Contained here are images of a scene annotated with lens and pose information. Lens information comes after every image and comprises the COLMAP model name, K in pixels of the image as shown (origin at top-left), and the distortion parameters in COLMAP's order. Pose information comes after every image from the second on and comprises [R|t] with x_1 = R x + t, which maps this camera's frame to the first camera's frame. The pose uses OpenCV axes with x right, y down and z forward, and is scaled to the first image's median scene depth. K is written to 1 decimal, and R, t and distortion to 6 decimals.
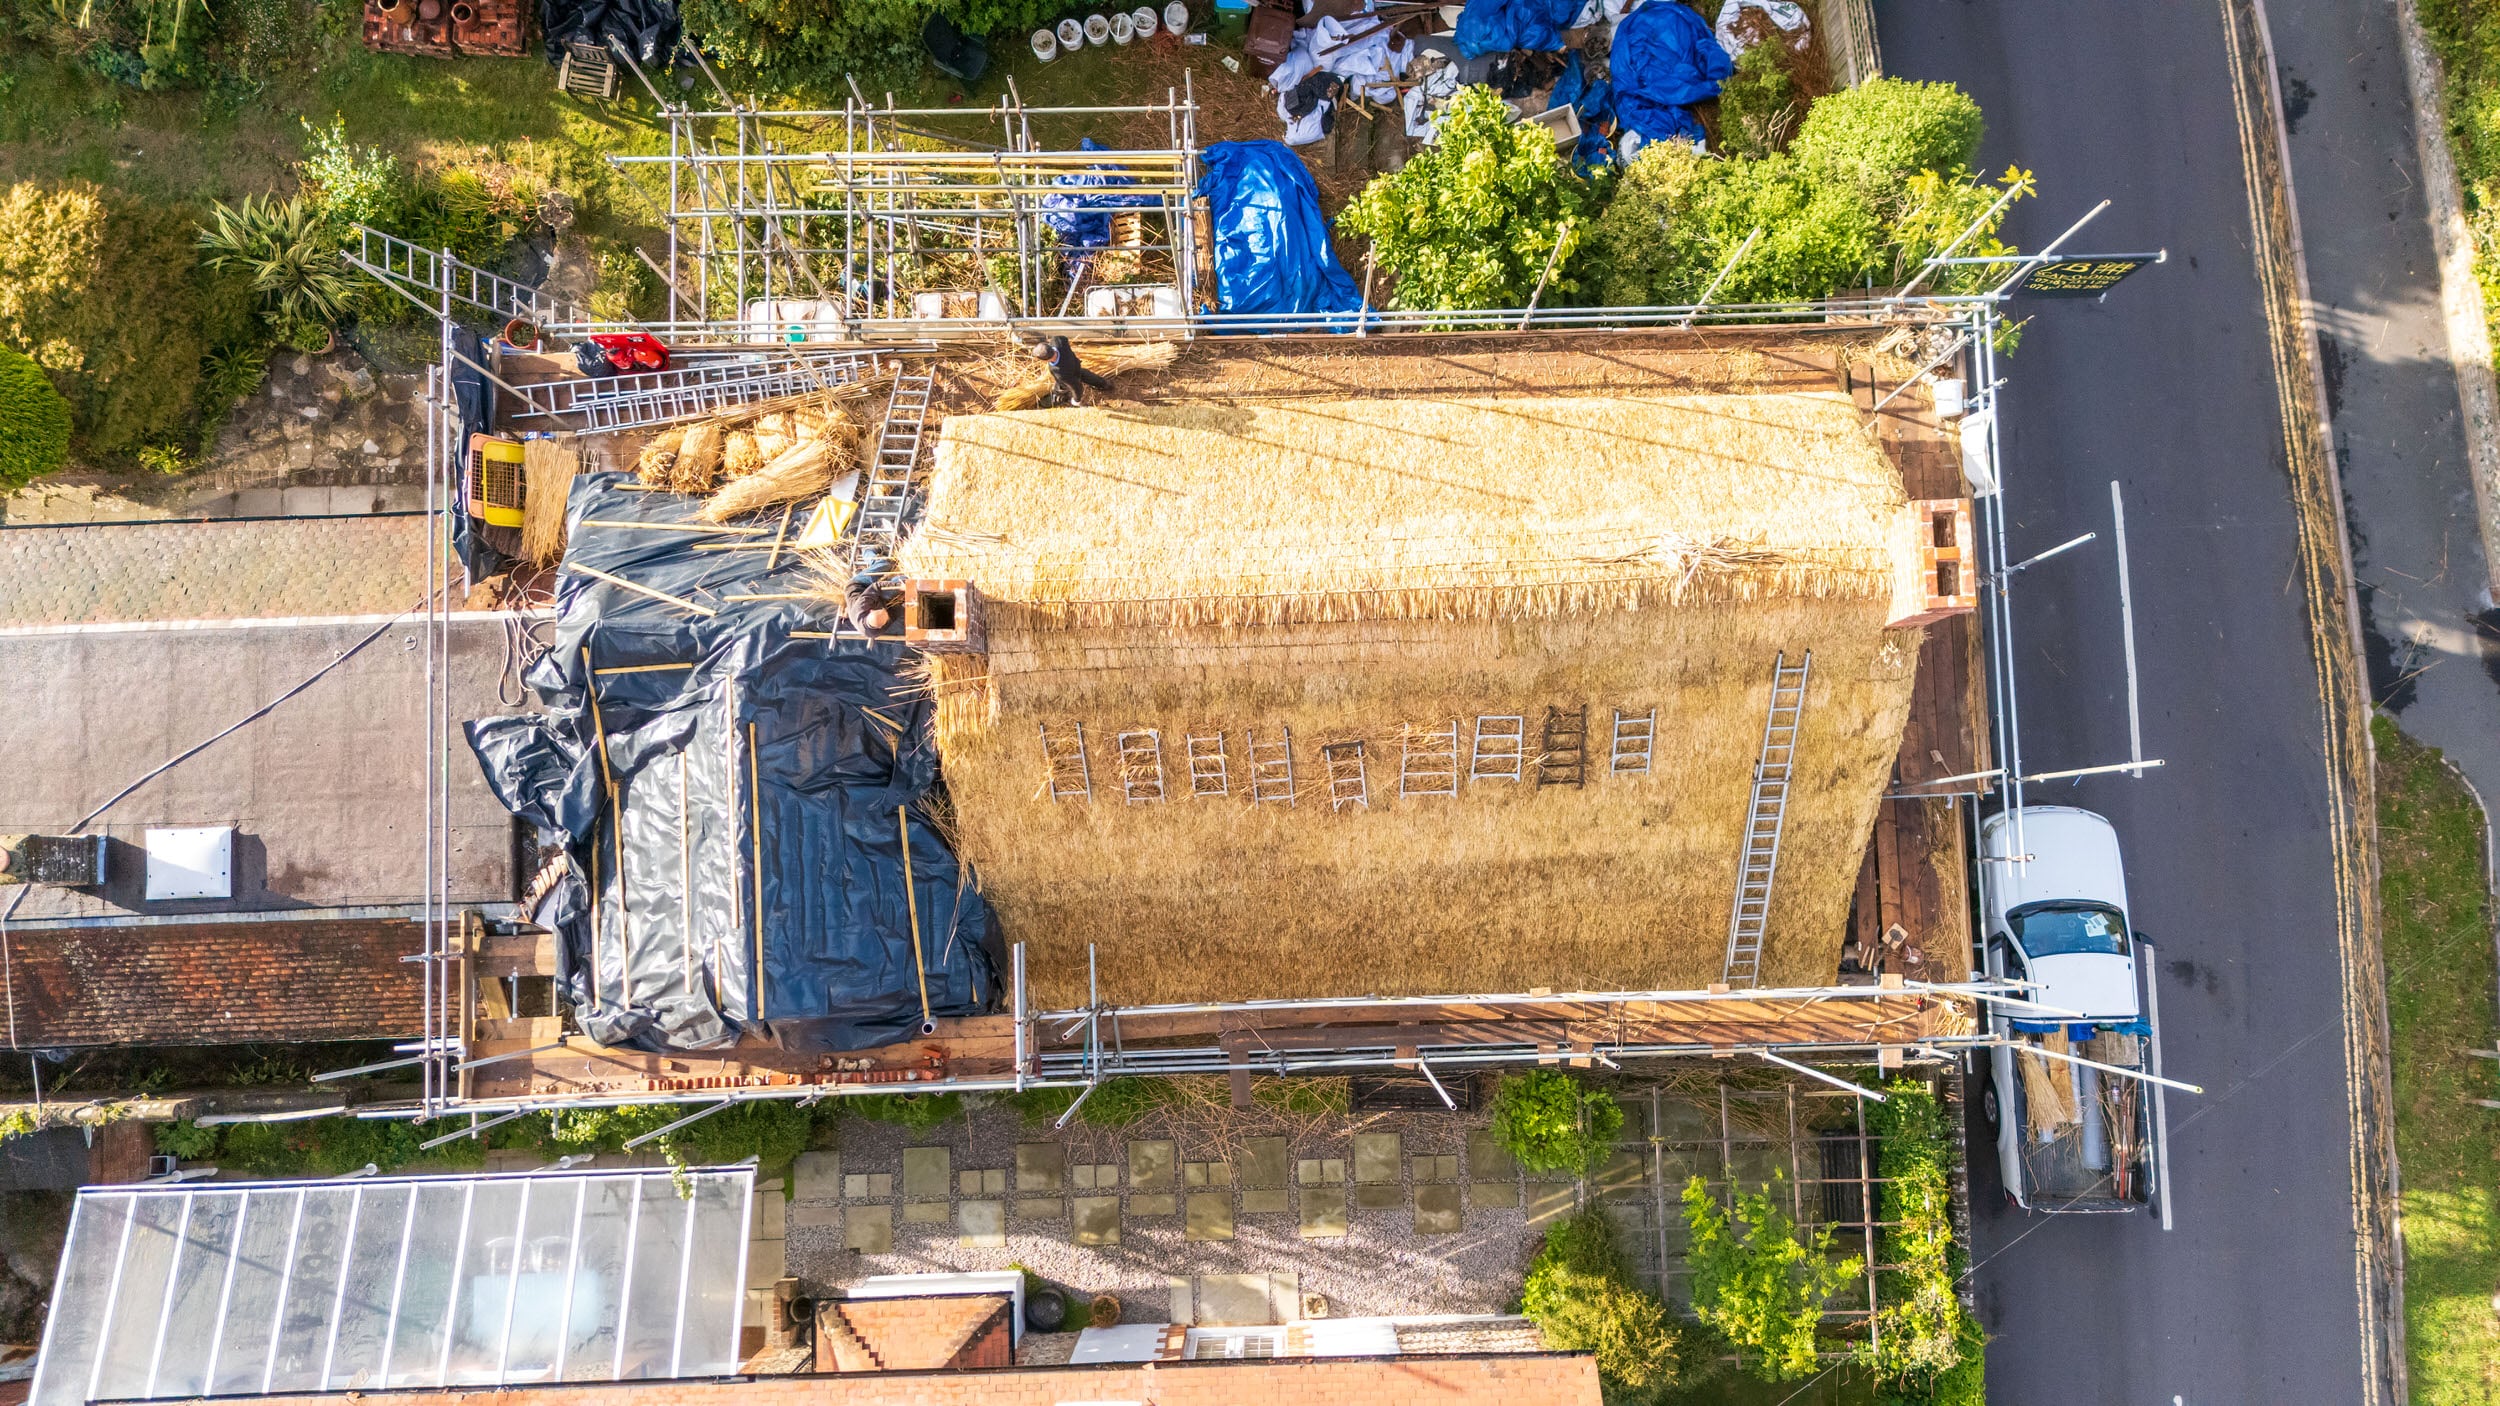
lens RADIAL K [[1845.9, 0, 1254.6], [0, 1845.9, 705.0], [0, 0, 1]] dist [0.073236, -0.076331]
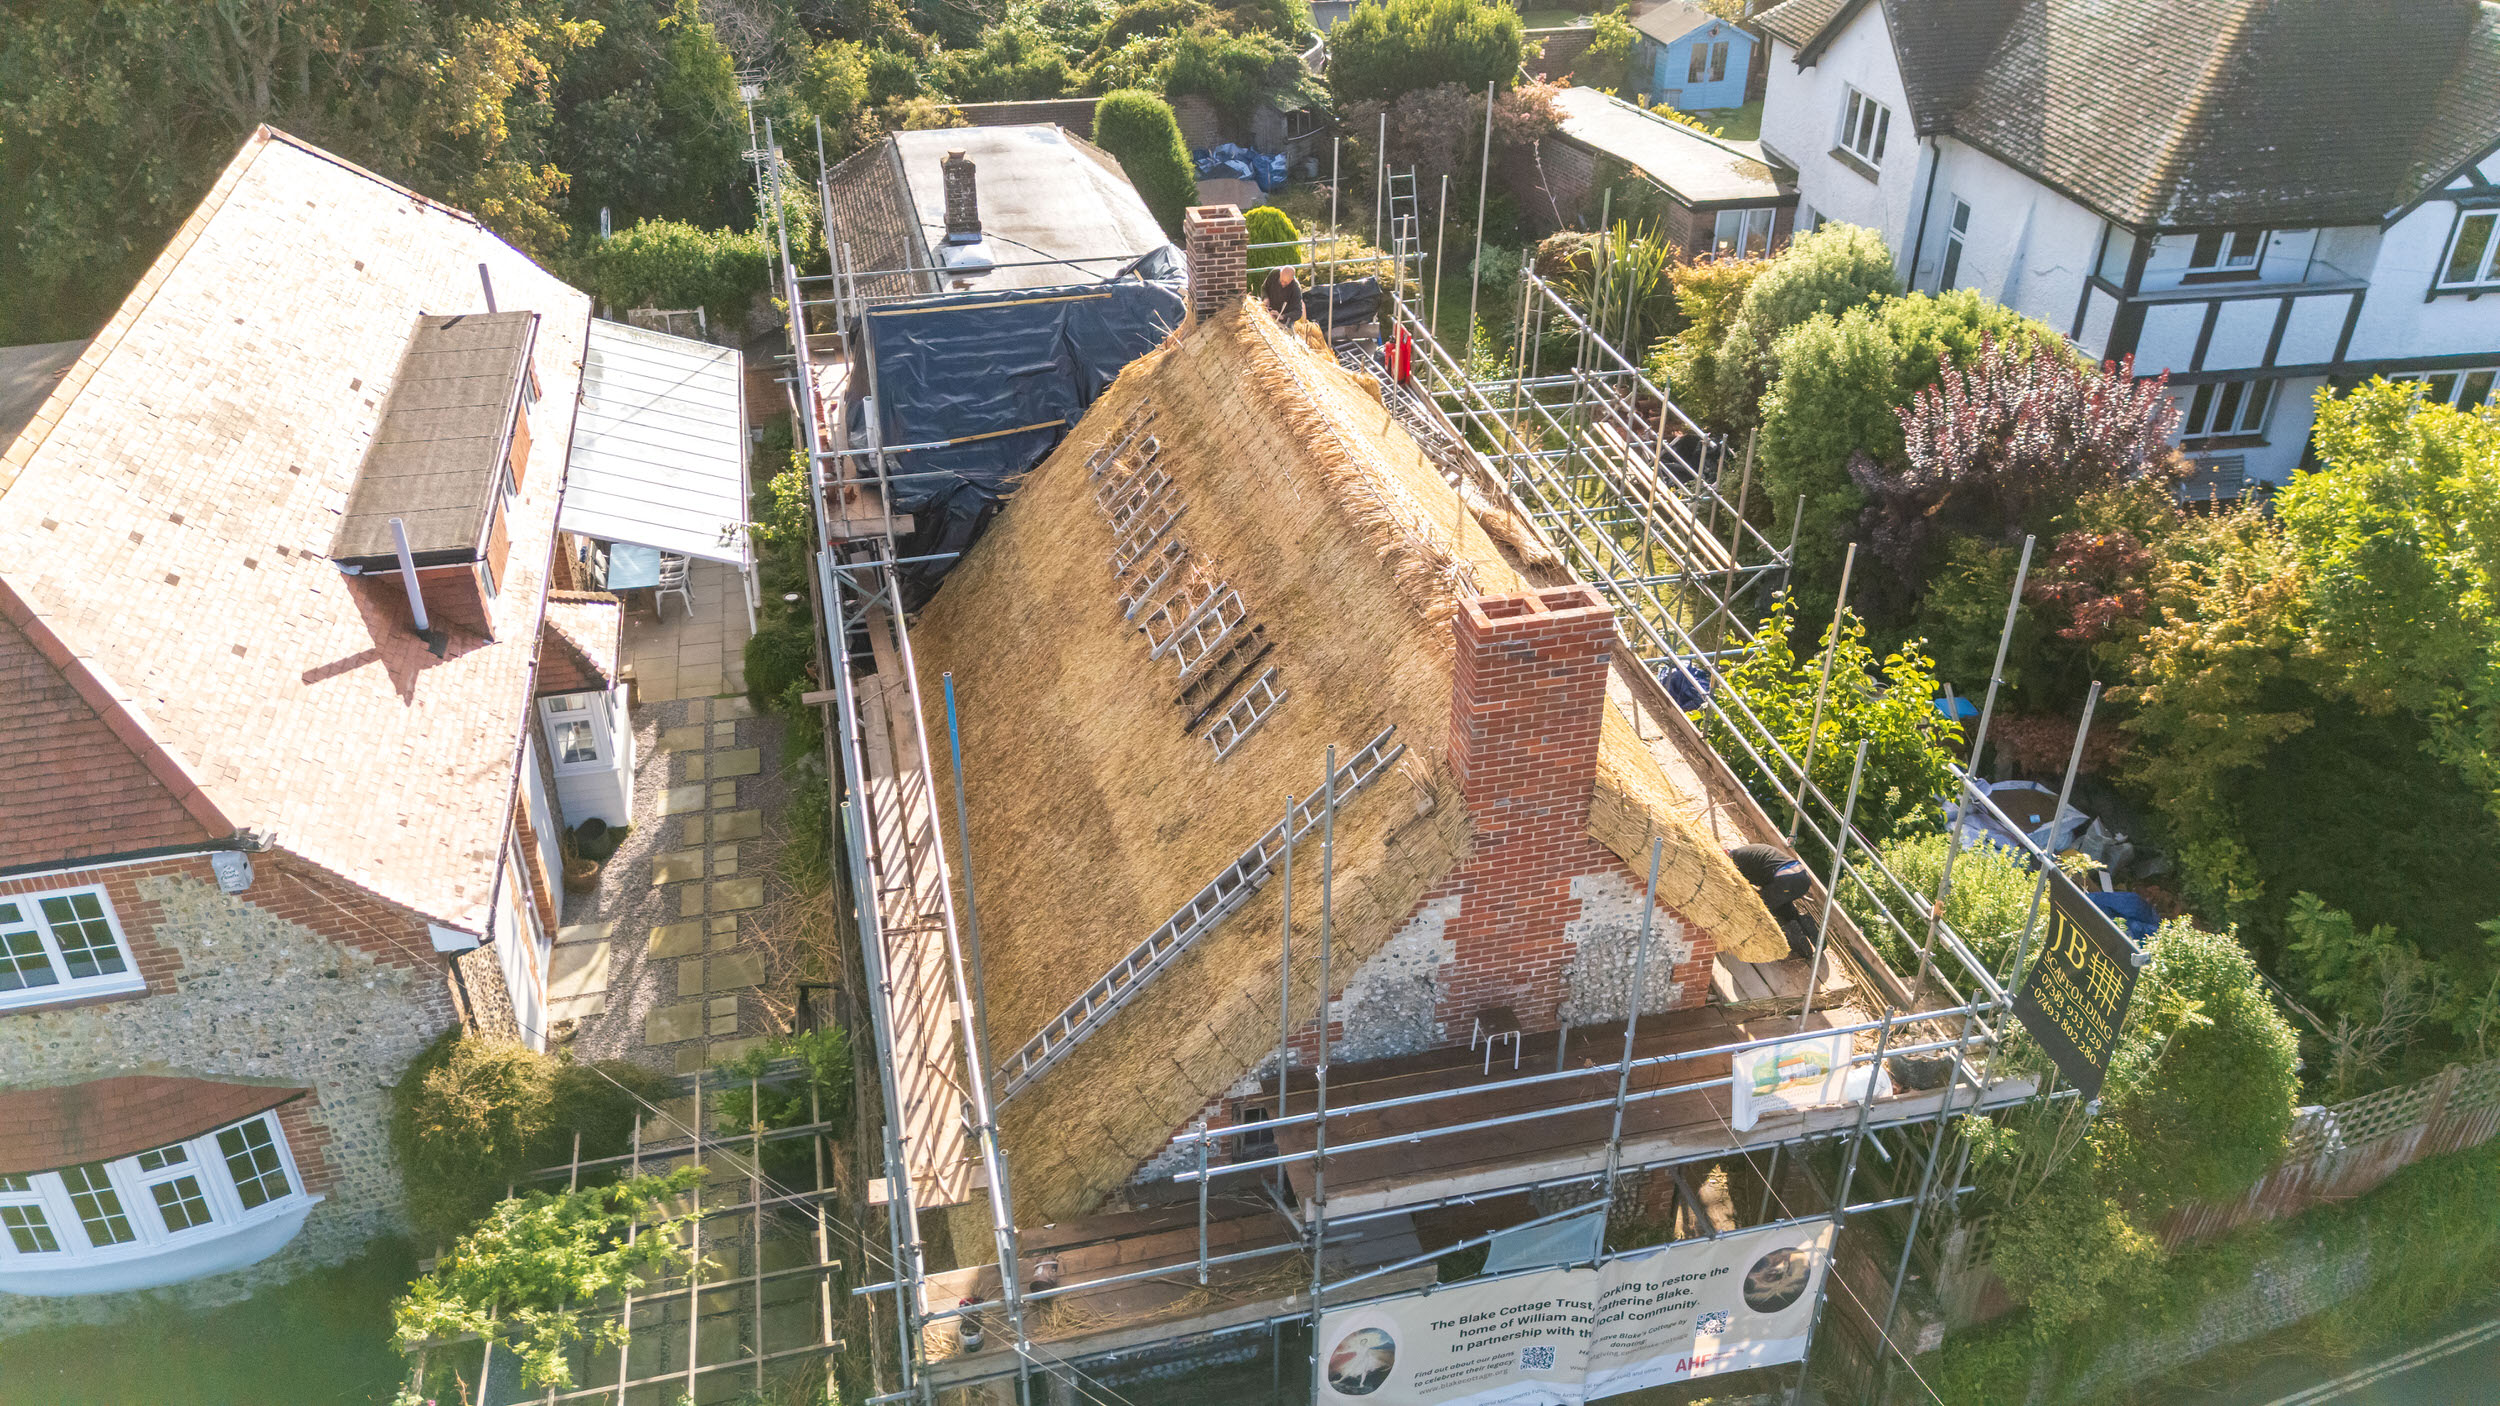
lens RADIAL K [[1855.2, 0, 1242.9], [0, 1855.2, 704.5], [0, 0, 1]] dist [0.085908, -0.090467]
pose [[0.202989, 0.528578, -0.824258, 0.789673], [-0.975749, 0.179606, -0.125120, 0.111035], [0.081906, 0.829667, 0.552217, 0.472965]]
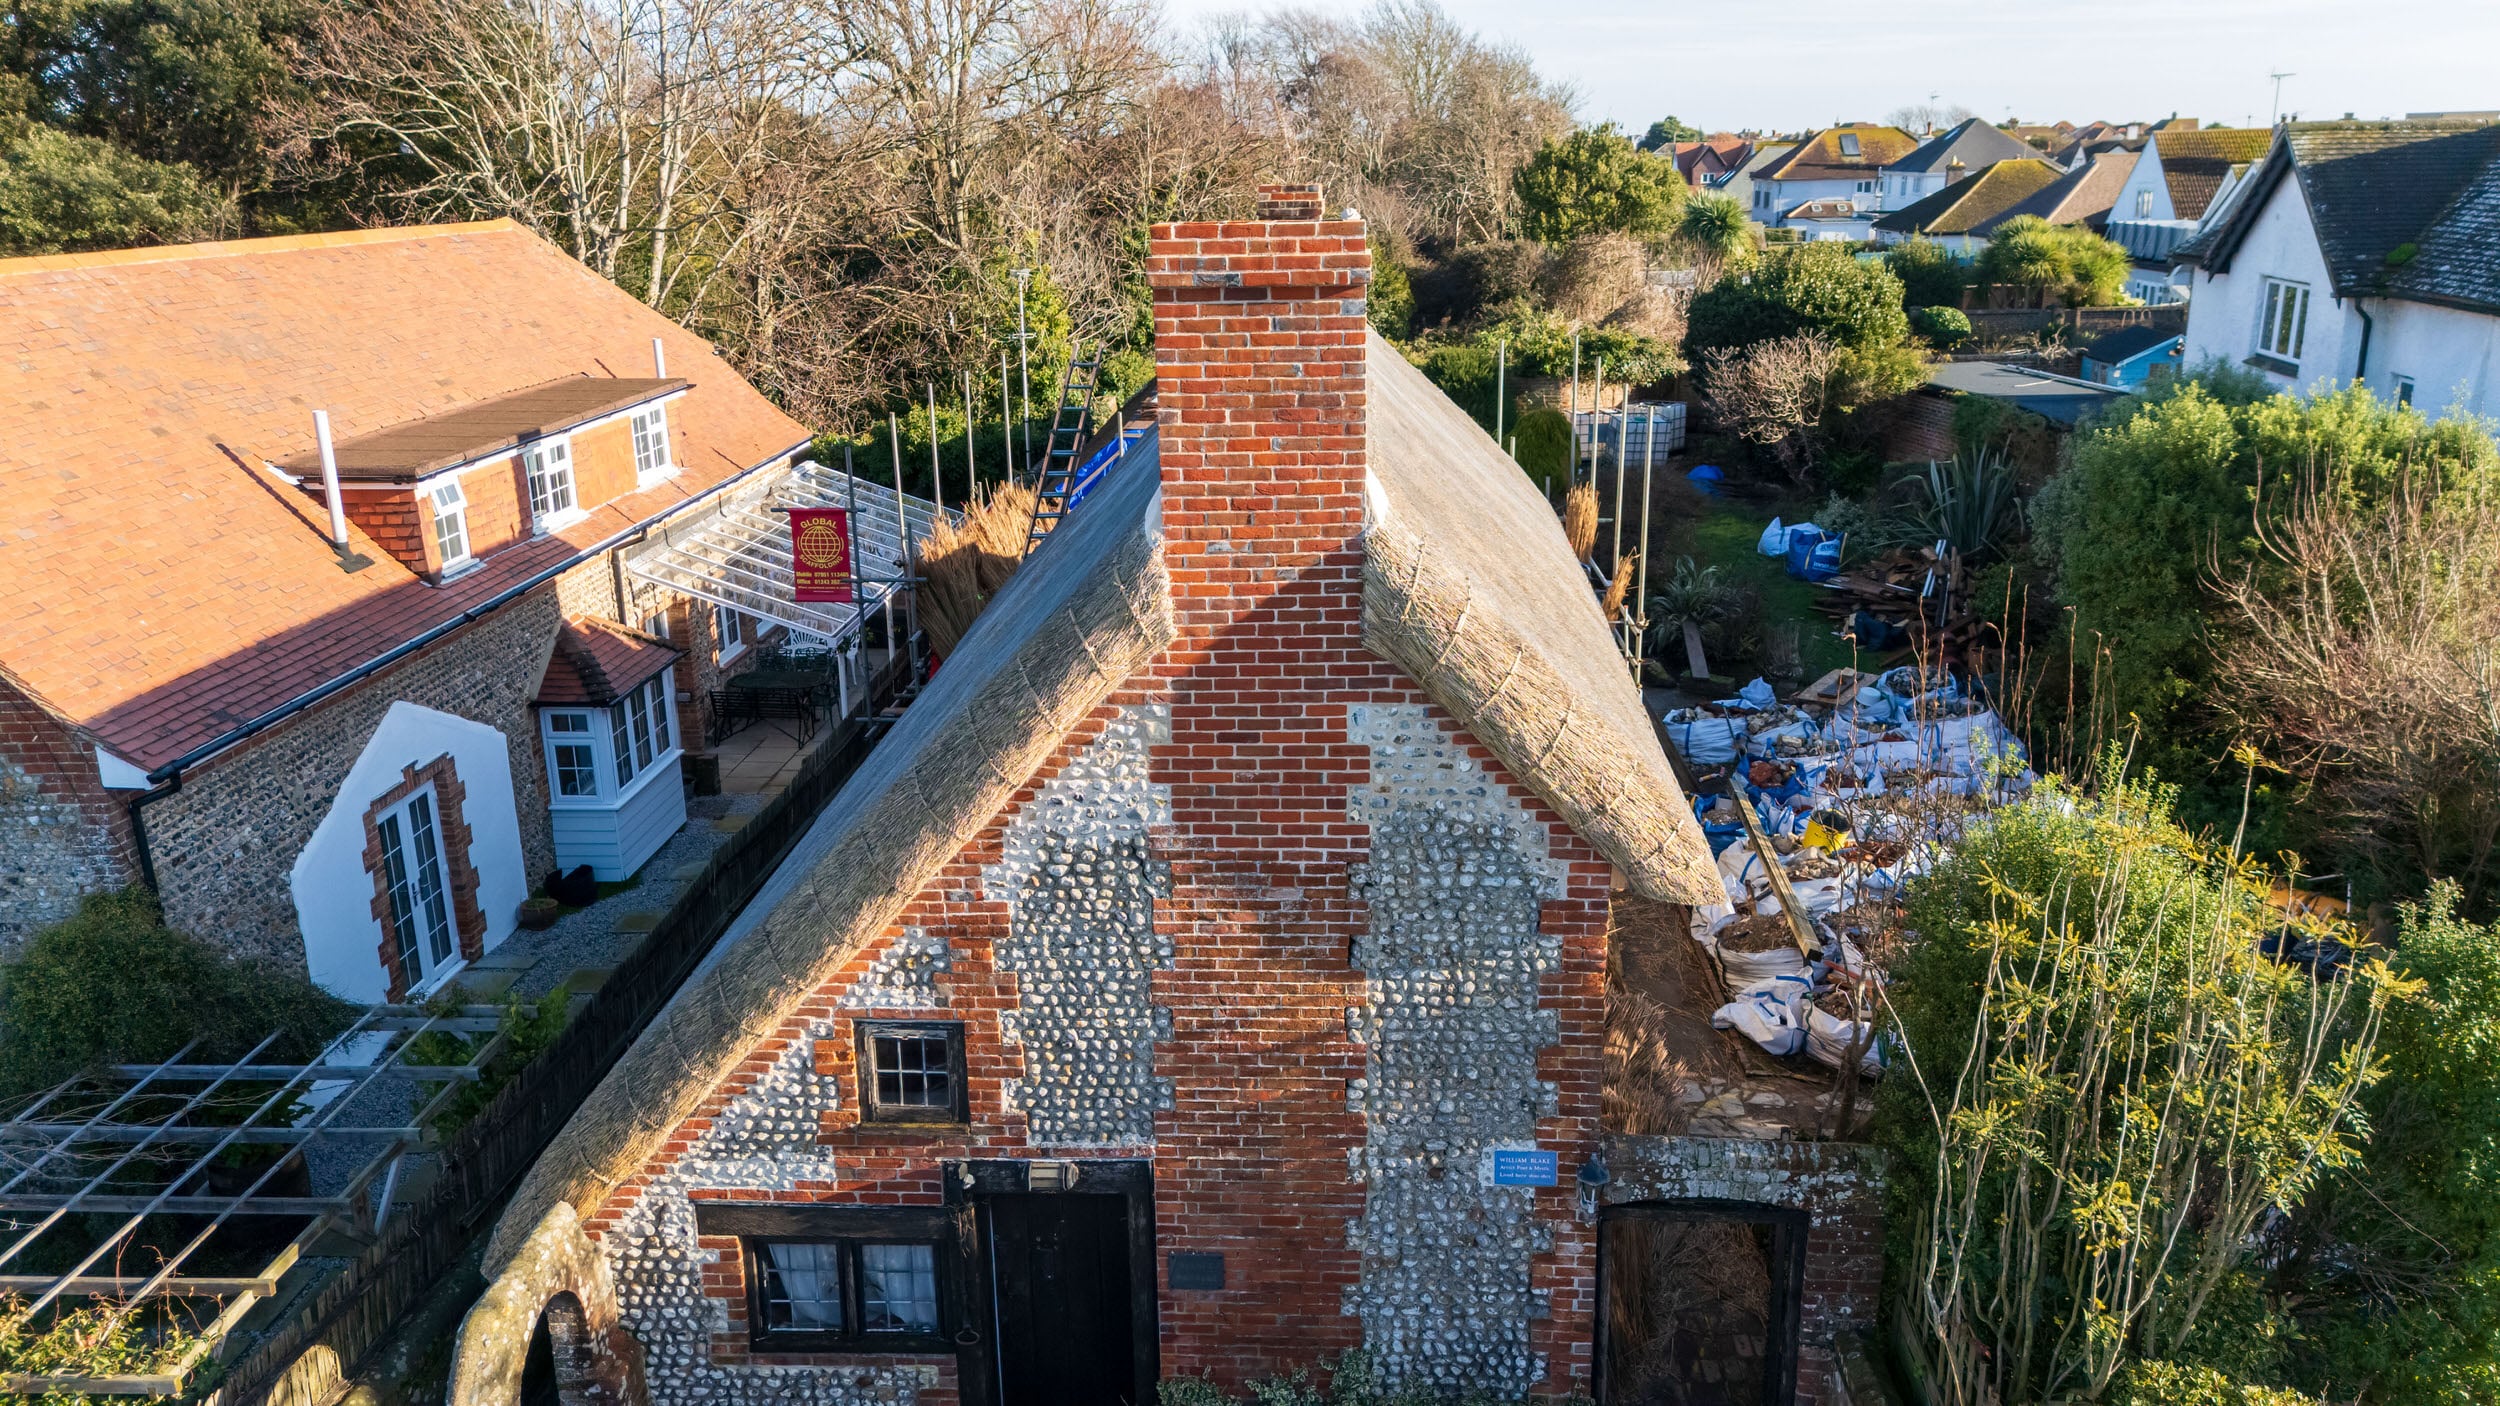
lens RADIAL K [[1845.9, 0, 1254.6], [0, 1845.9, 705.0], [0, 0, 1]] dist [0.073236, -0.076331]
pose [[-0.090340, 0.300690, -0.949434, 0.710440], [-0.990160, 0.075184, 0.118026, -0.103045], [0.106872, 0.950754, 0.290939, 0.770783]]
